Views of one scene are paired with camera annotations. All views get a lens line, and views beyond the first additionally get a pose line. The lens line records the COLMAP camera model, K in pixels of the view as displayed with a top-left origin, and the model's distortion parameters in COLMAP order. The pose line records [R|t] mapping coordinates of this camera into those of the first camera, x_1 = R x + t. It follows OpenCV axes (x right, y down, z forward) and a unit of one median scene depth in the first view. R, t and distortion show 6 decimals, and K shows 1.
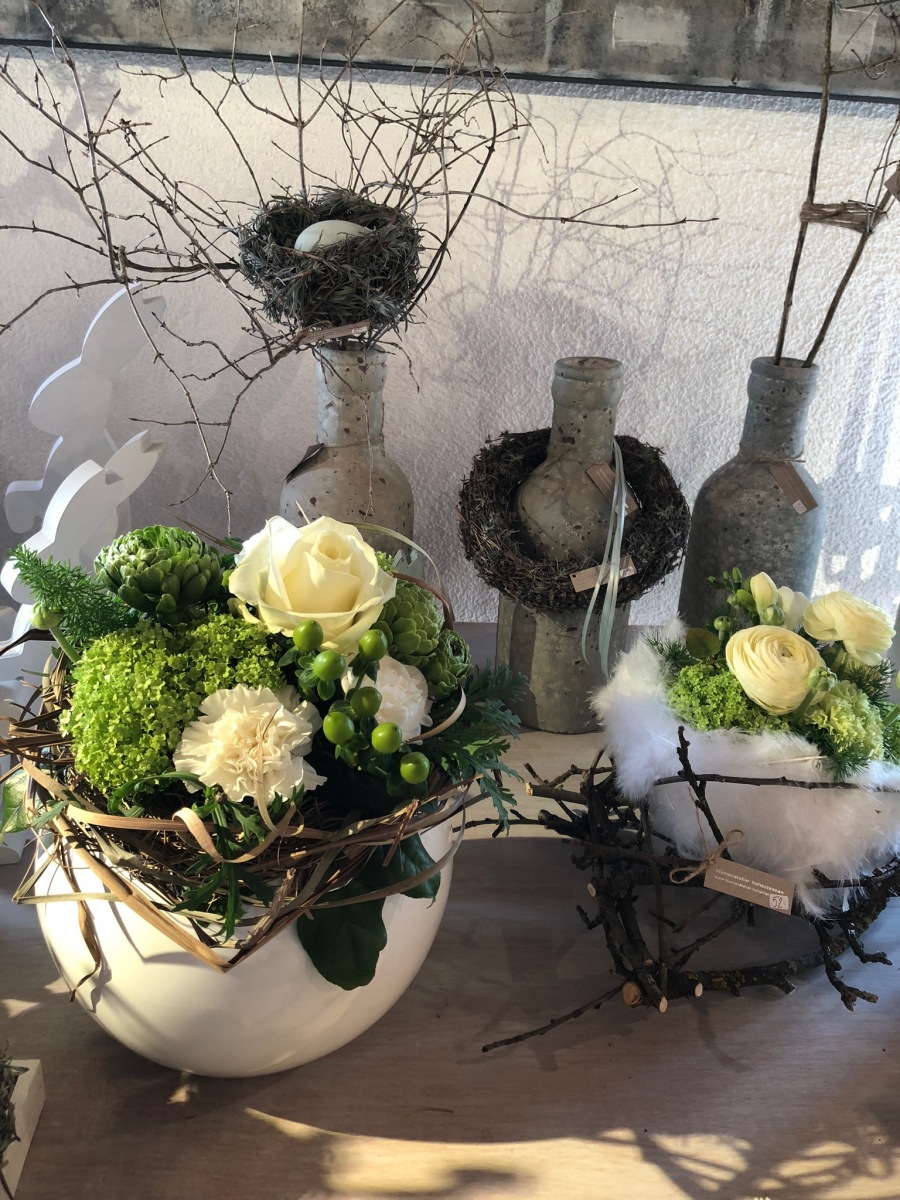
lens RADIAL K [[1035.9, 0, 450.0], [0, 1035.9, 600.0], [0, 0, 1]] dist [-0.004795, -0.004630]
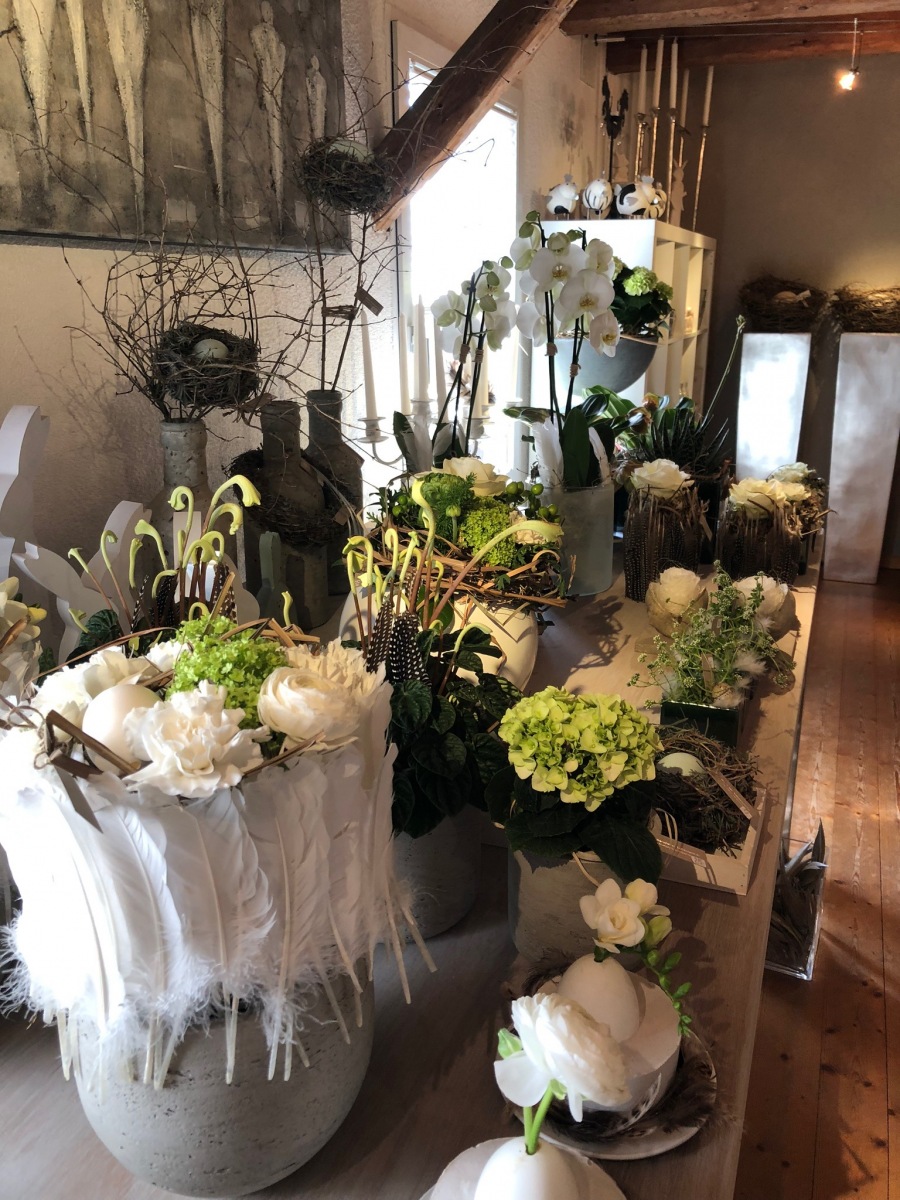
lens RADIAL K [[1035.9, 0, 450.0], [0, 1035.9, 600.0], [0, 0, 1]] dist [-0.004795, -0.004630]
pose [[0.396802, -0.316700, 0.861539, -1.245158], [0.377193, 0.911944, 0.161503, -0.095908], [-0.836823, 0.260881, 0.481319, 0.012767]]
